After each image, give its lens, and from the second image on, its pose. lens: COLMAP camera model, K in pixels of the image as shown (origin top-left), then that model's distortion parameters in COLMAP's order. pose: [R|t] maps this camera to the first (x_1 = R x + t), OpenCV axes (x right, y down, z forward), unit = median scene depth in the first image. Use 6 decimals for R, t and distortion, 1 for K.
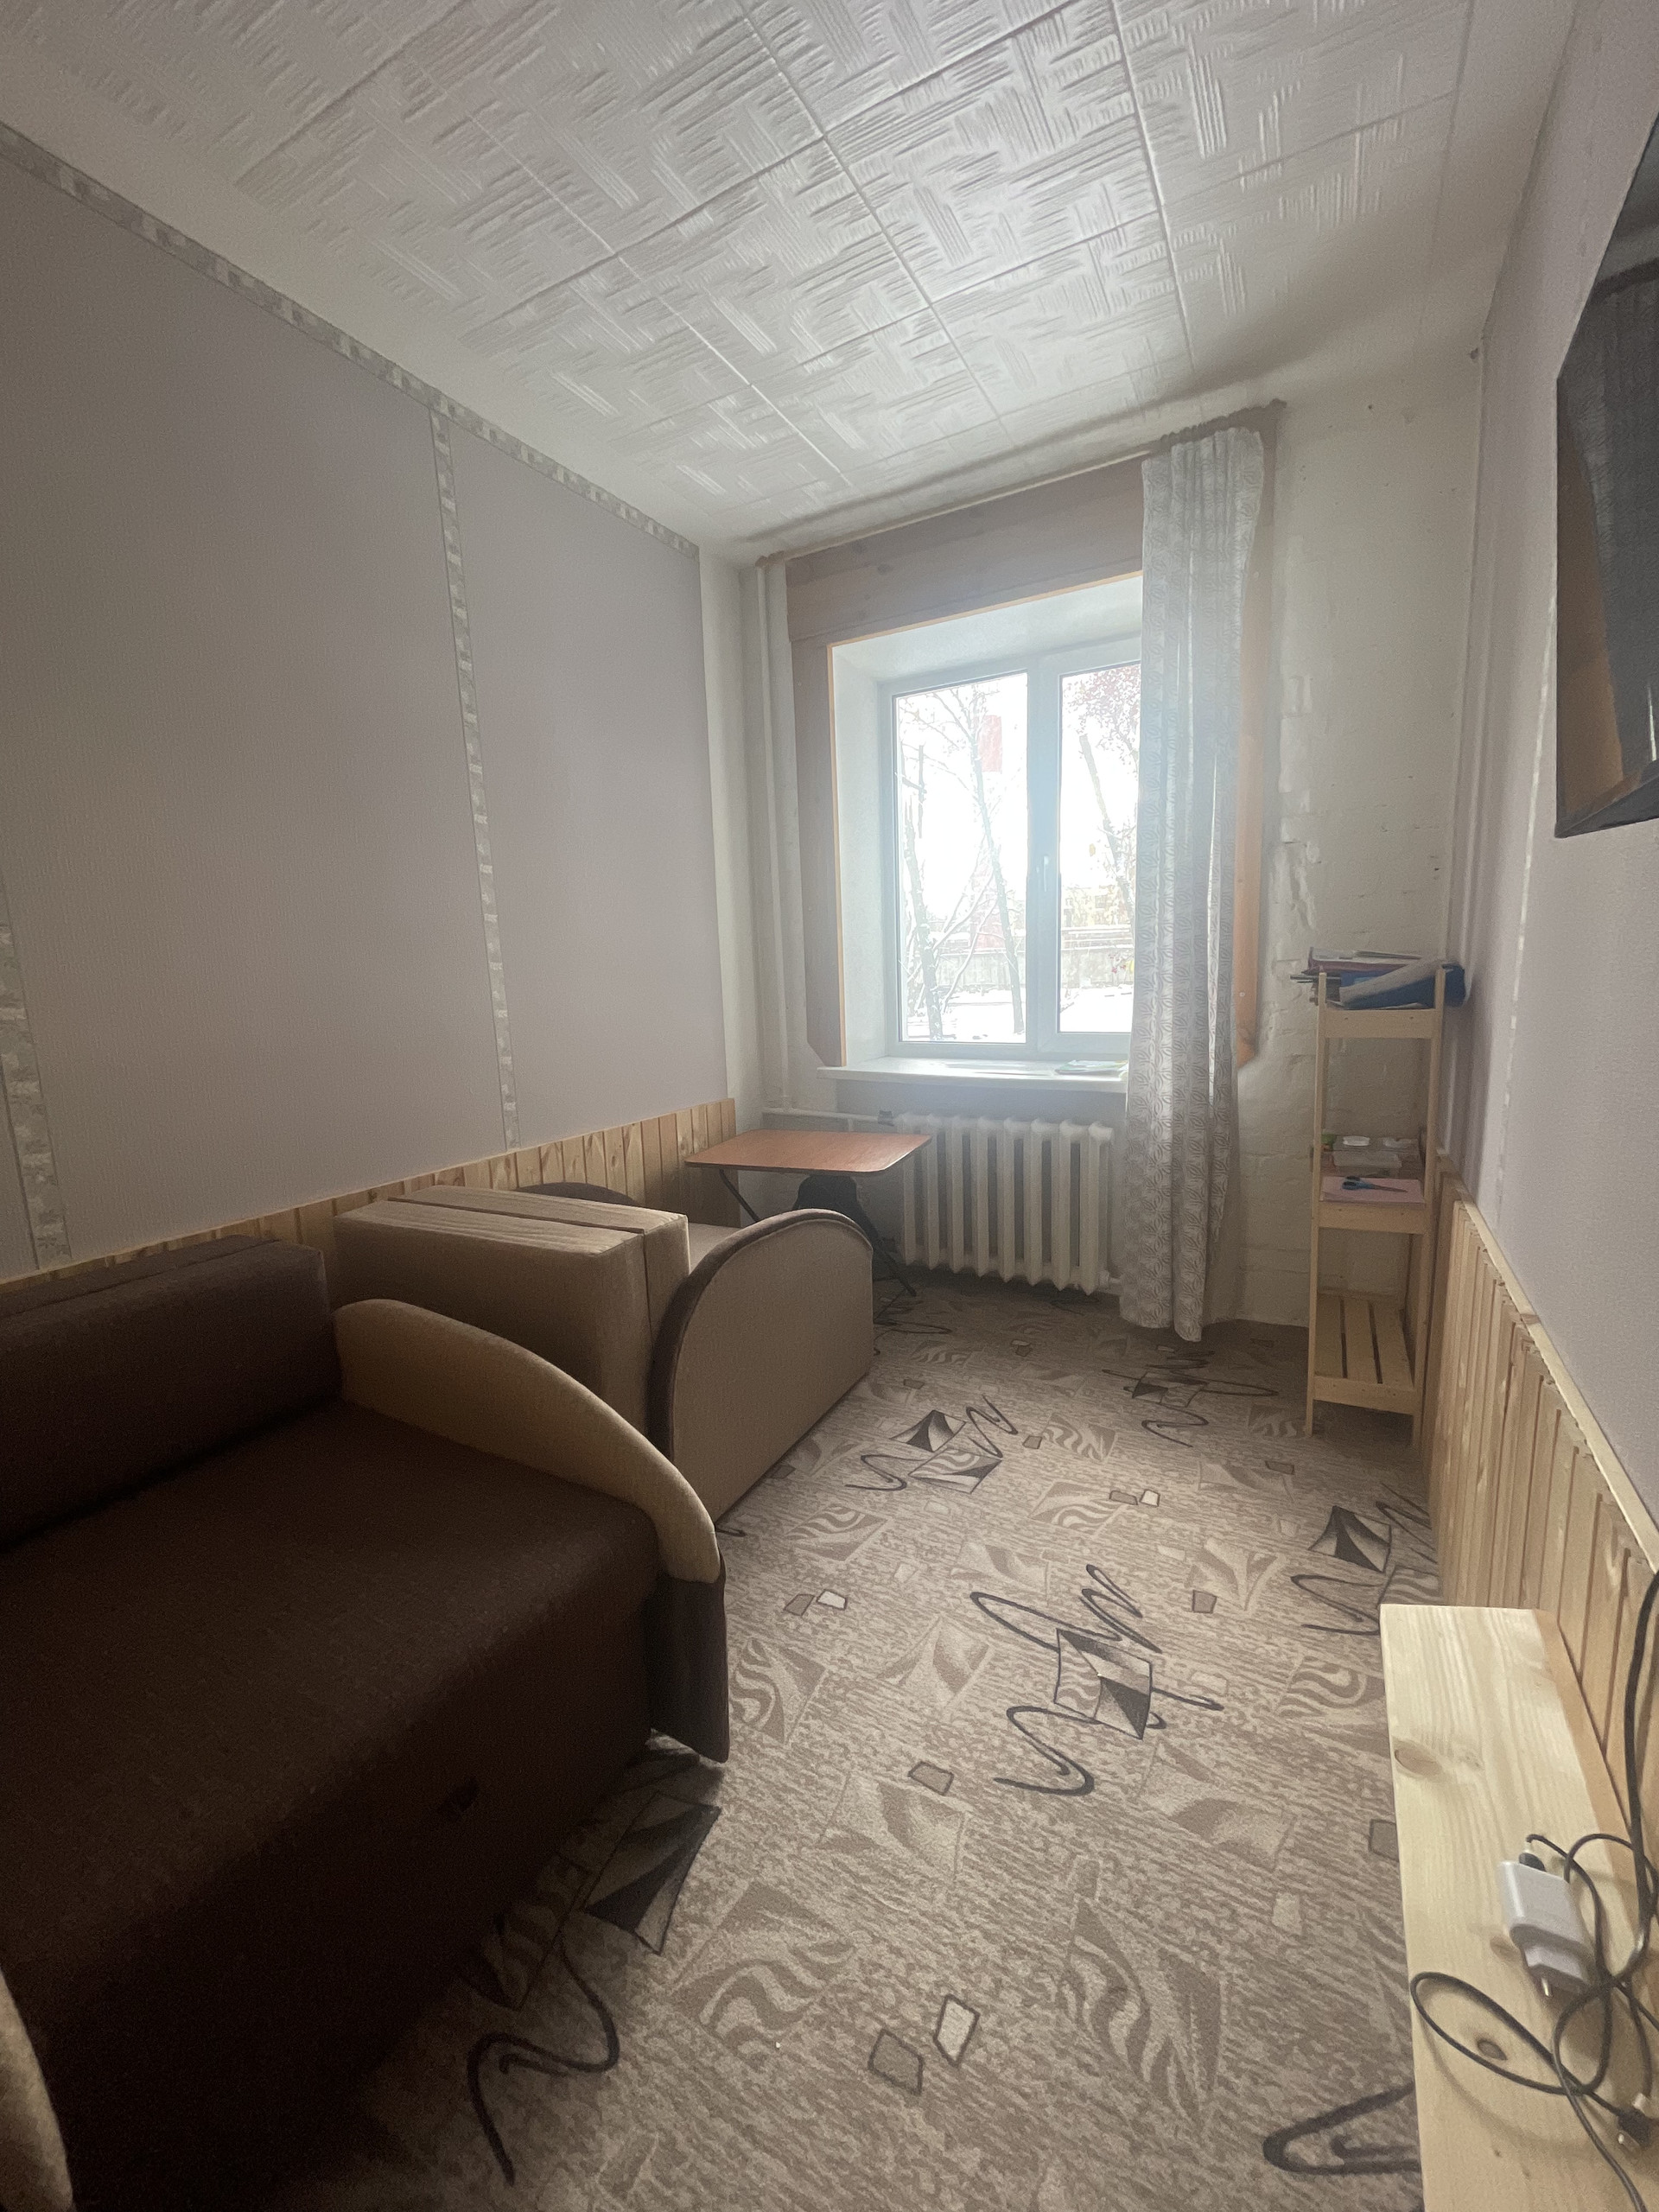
lens RADIAL K [[889.3, 0, 830.0], [0, 889.3, 1120.6], [0, 0, 1]] dist [-0.002619, 0.000261]
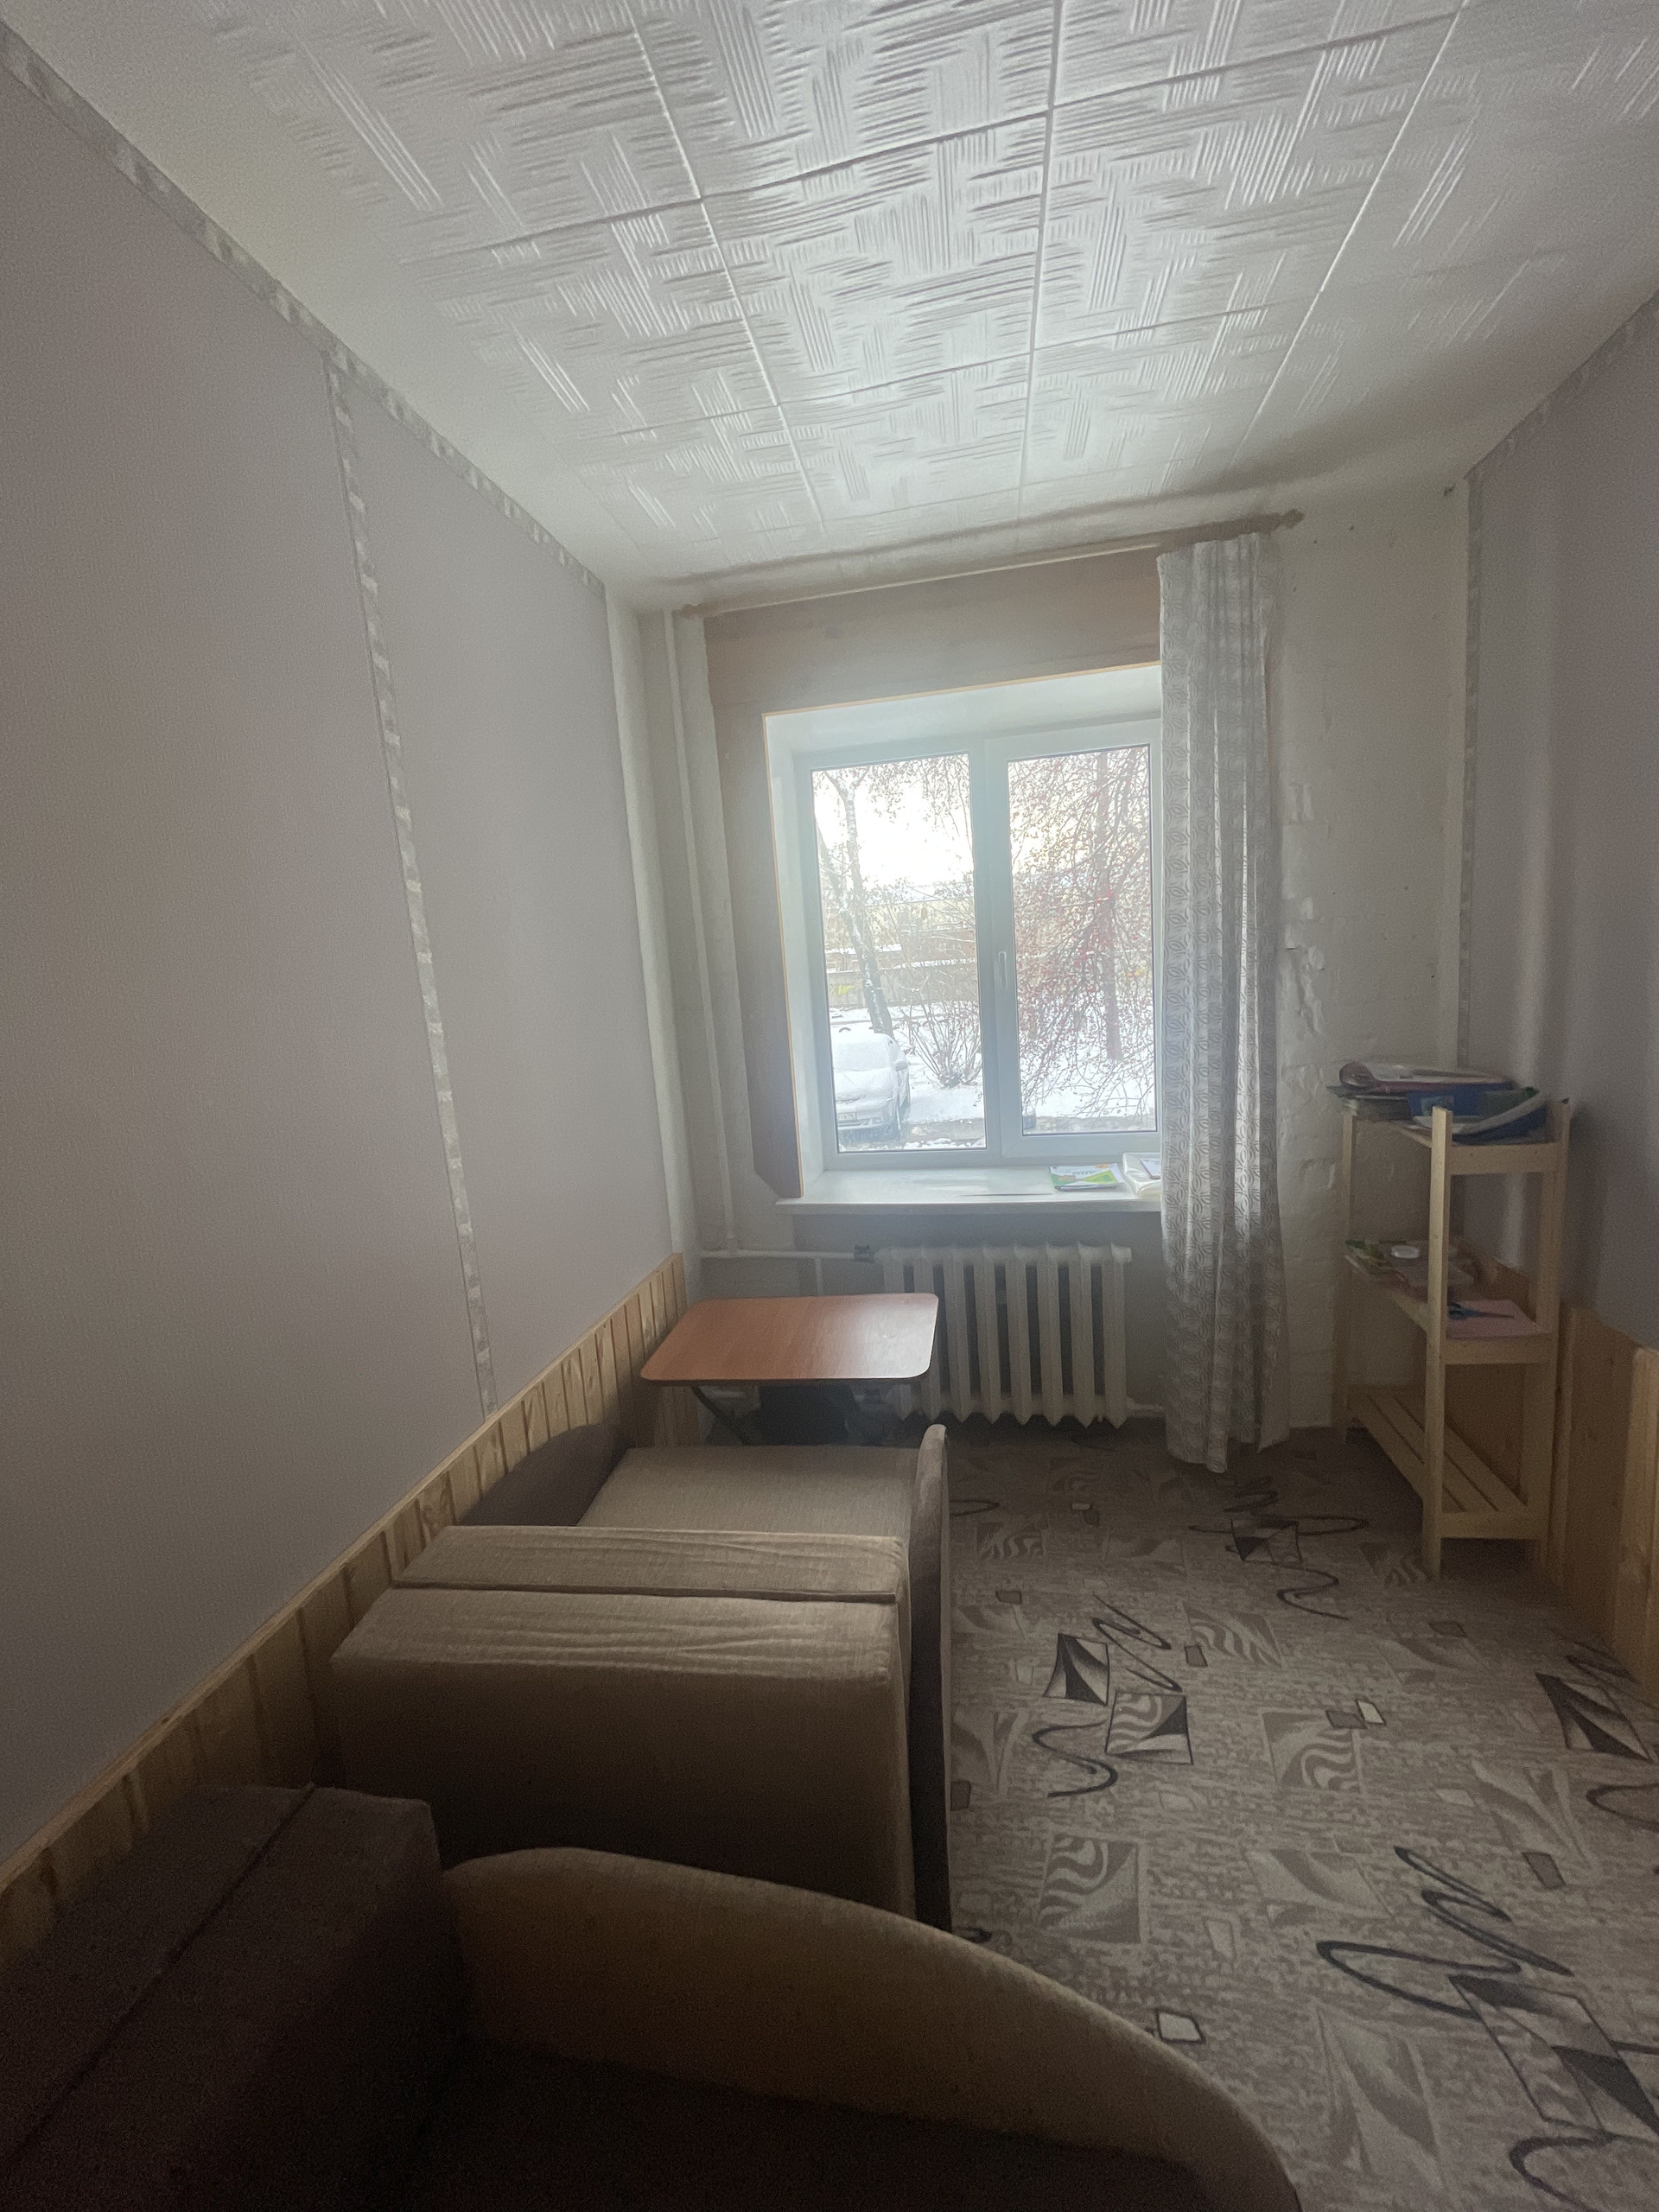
lens RADIAL K [[889.3, 0, 824.7], [0, 889.3, 1115.8], [0, 0, 1]] dist [-0.002619, 0.000261]
pose [[0.945179, -0.085035, 0.315288, -0.330228], [0.094232, 0.995452, -0.014012, -0.179749], [-0.312663, 0.042954, 0.948893, 0.256635]]
